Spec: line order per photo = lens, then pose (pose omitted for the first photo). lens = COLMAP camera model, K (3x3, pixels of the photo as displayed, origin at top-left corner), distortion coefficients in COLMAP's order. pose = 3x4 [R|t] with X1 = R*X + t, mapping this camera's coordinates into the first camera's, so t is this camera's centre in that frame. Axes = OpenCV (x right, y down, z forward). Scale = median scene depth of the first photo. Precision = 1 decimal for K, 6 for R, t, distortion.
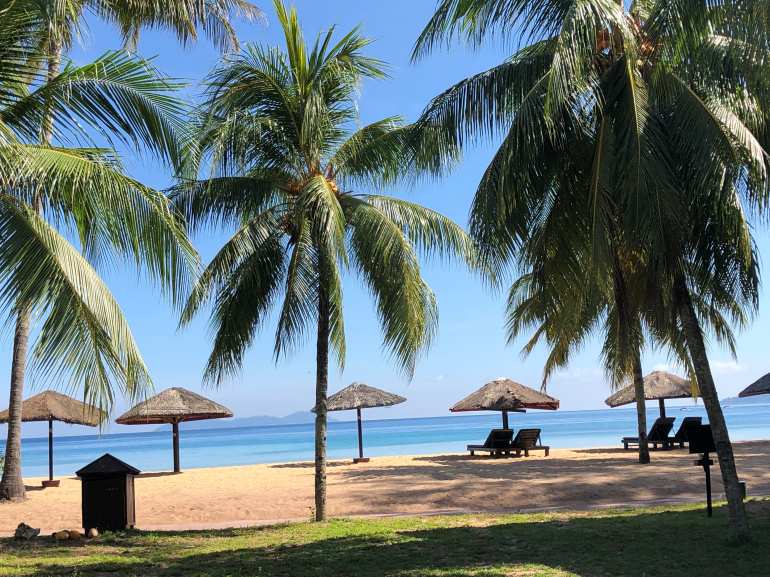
lens RADIAL K [[1148.2, 0, 385.0], [0, 1148.2, 288.5], [0, 0, 1]] dist [0.191098, -0.038397]
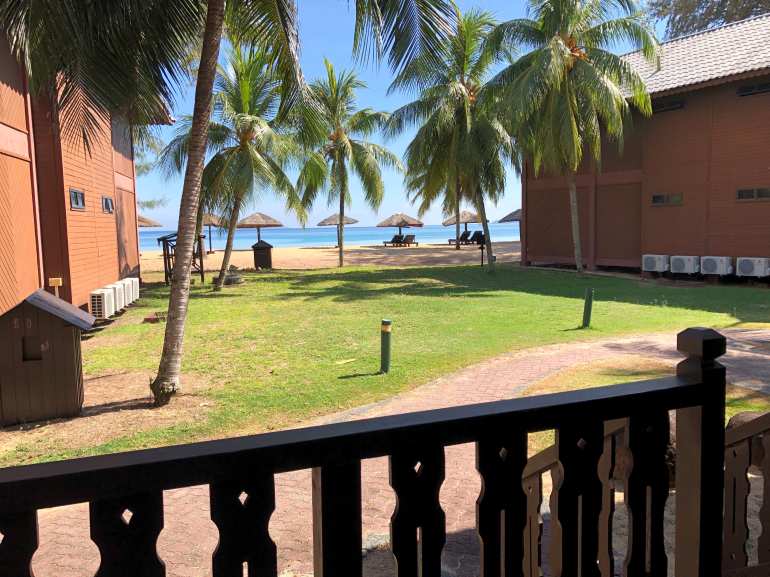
lens RADIAL K [[750.6, 0, 385.0], [0, 750.6, 288.5], [0, 0, 1]] dist [0.007264, 0.000474]
pose [[0.989826, 0.014351, 0.141559, -0.151270], [-0.041406, 0.980894, 0.190083, -0.063454], [-0.136126, -0.194010, 0.971509, -0.529599]]
